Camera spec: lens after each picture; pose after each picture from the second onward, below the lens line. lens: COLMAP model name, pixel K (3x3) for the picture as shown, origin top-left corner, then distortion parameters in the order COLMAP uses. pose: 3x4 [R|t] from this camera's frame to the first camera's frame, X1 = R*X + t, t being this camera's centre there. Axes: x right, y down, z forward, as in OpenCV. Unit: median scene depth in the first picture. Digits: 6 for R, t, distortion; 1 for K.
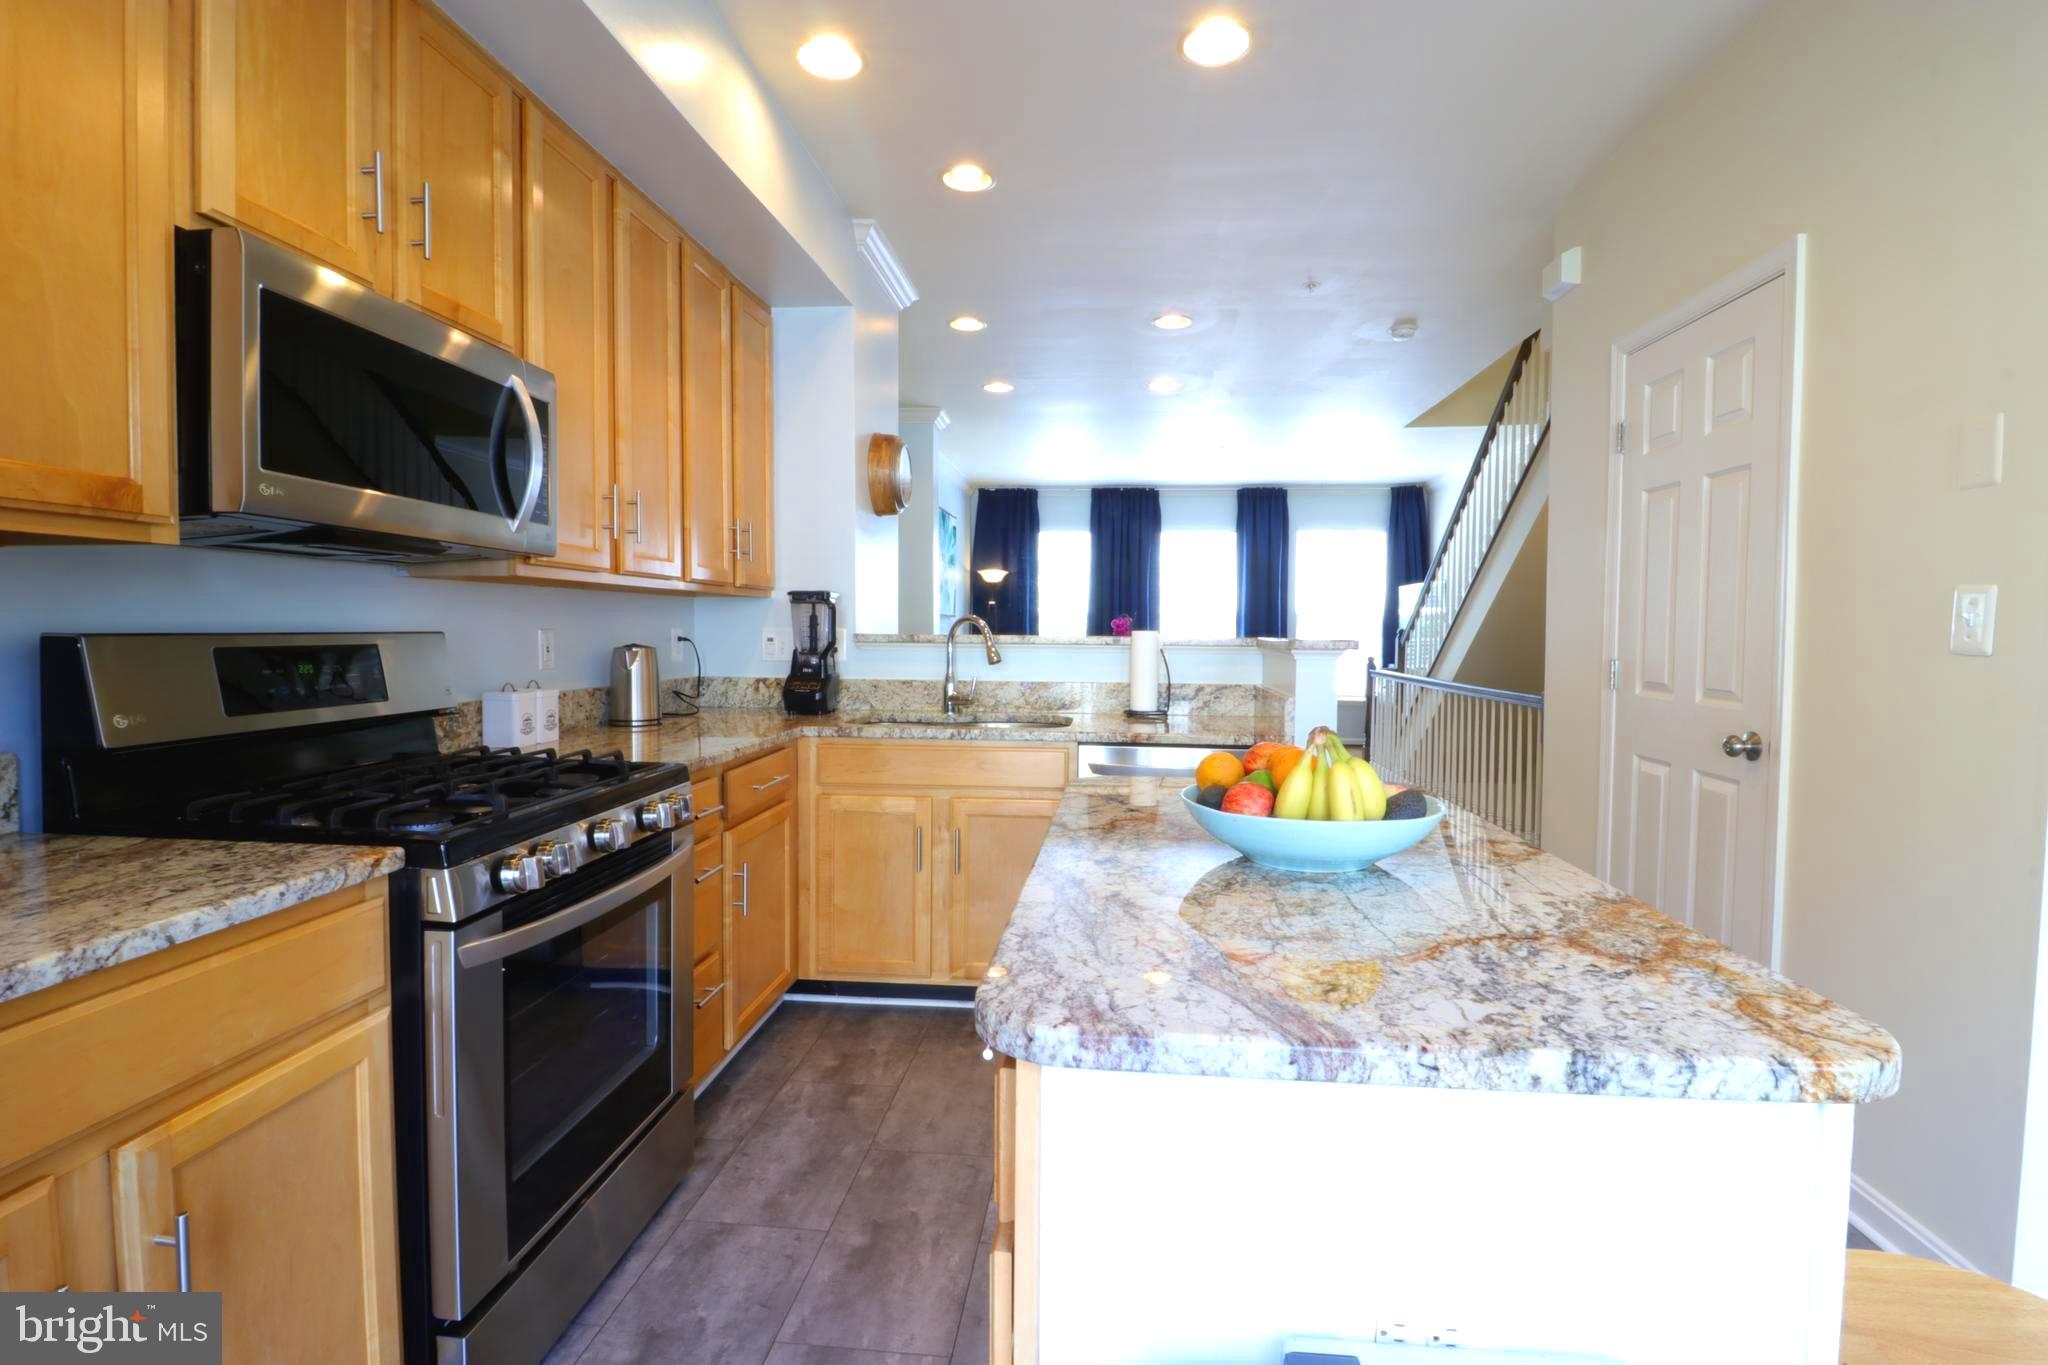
lens RADIAL K [[947.2, 0, 1033.6], [0, 947.2, 668.8], [0, 0, 1]] dist [0.003794, -0.015034]
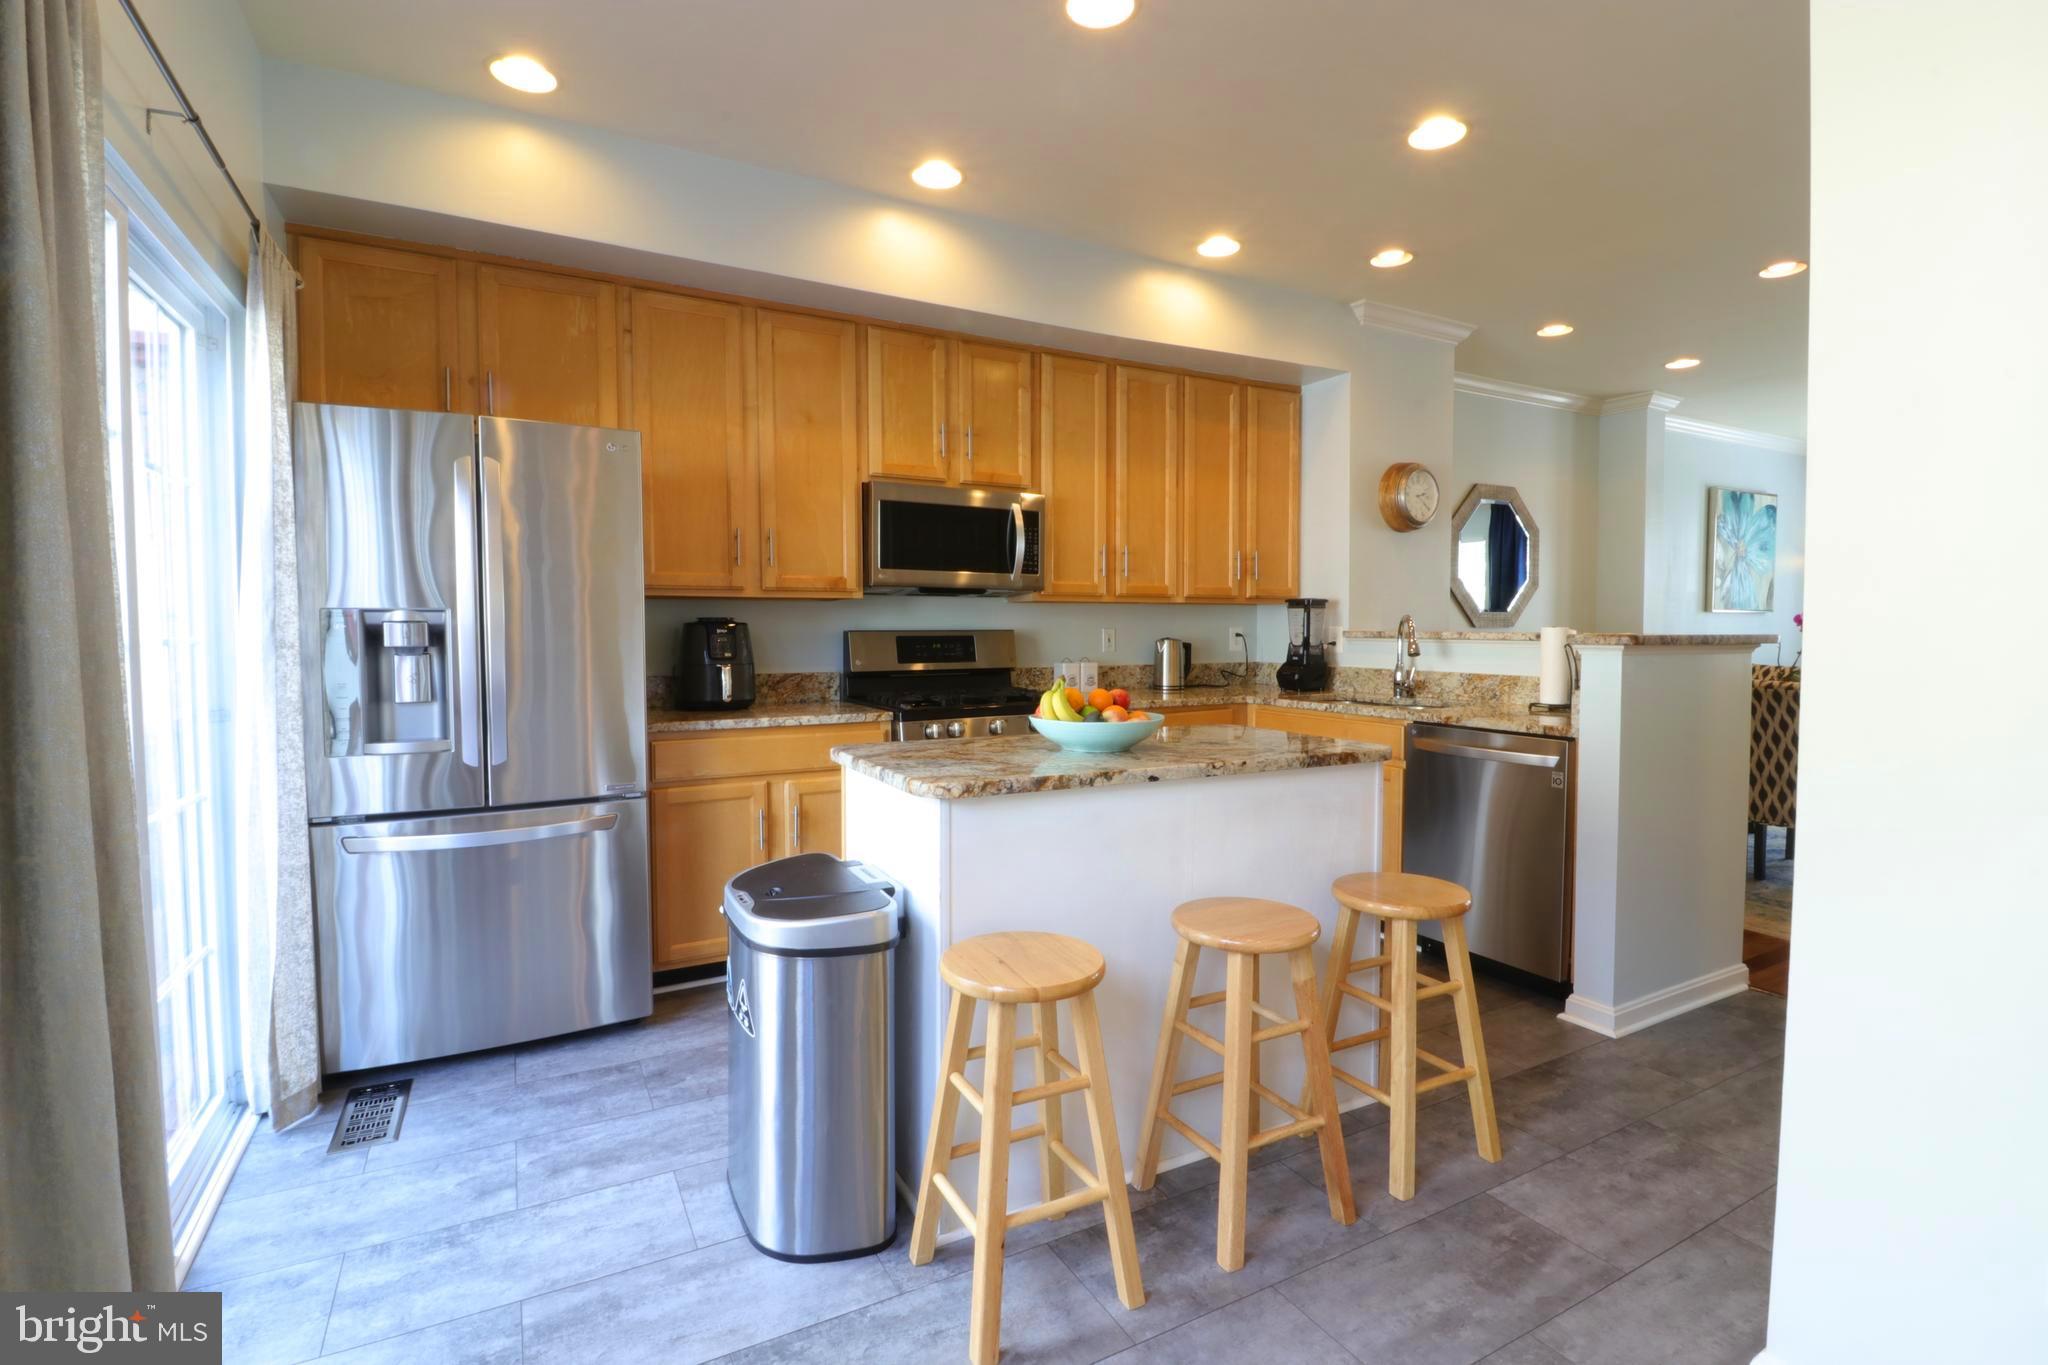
lens RADIAL K [[947.2, 0, 1033.6], [0, 947.2, 668.8], [0, 0, 1]] dist [0.003794, -0.015034]
pose [[0.563700, 0.030044, -0.825433, 0.656832], [-0.029892, 0.999426, 0.015962, 0.006133], [0.825438, 0.015676, 0.564274, -0.058967]]
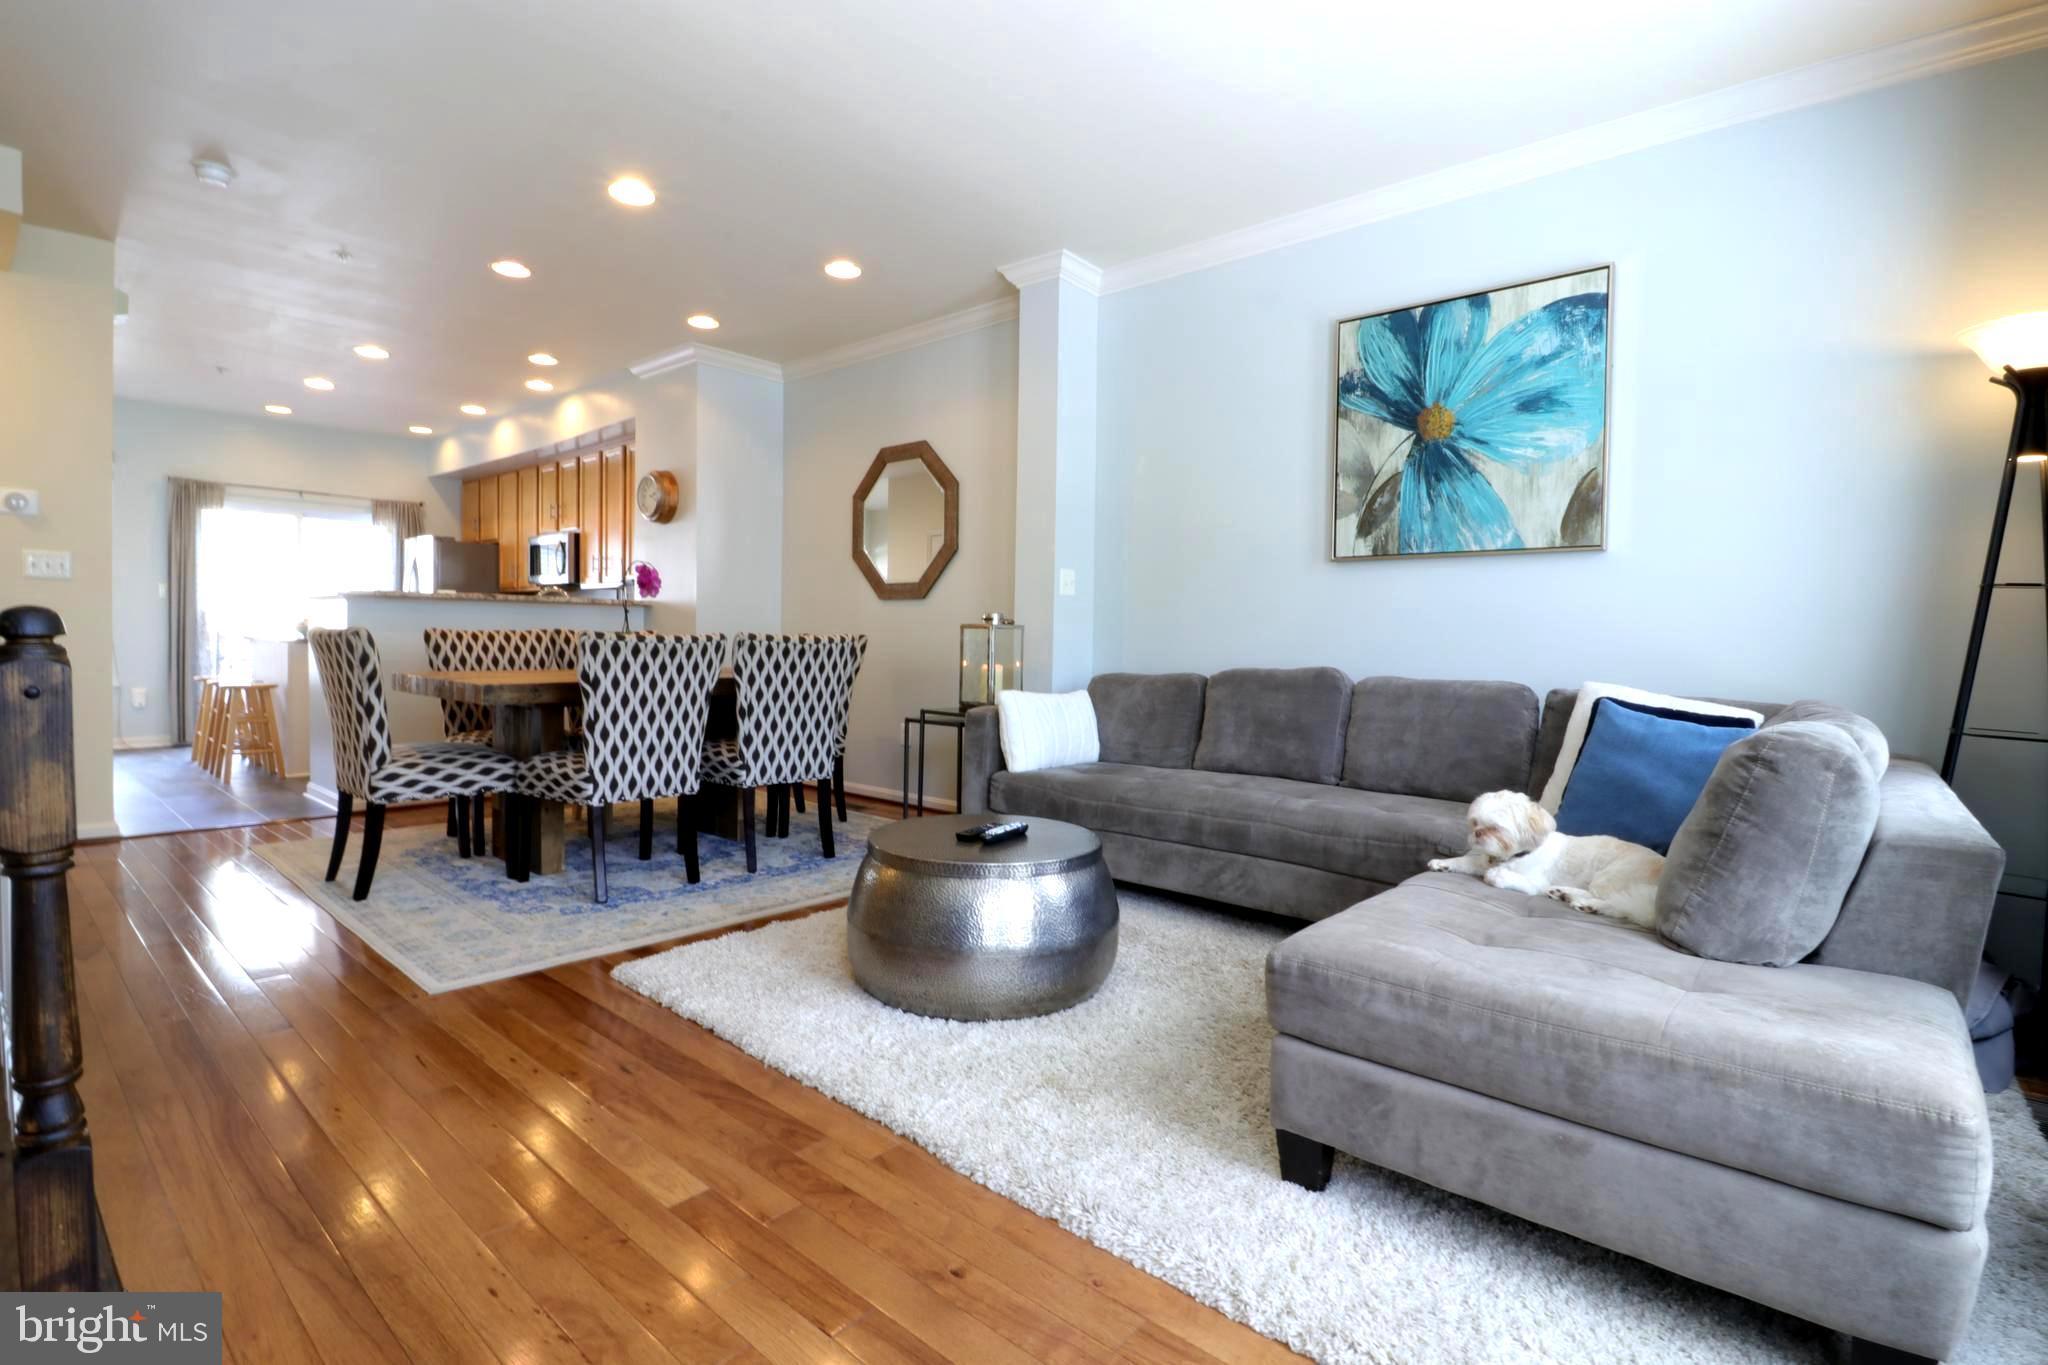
lens RADIAL K [[947.2, 0, 1033.6], [0, 947.2, 668.8], [0, 0, 1]] dist [0.003794, -0.015034]
pose [[-0.581715, 0.014683, -0.813260, 0.872779], [-0.046829, 0.997574, 0.051508, -0.049589], [0.812044, 0.068047, -0.579616, 2.755432]]
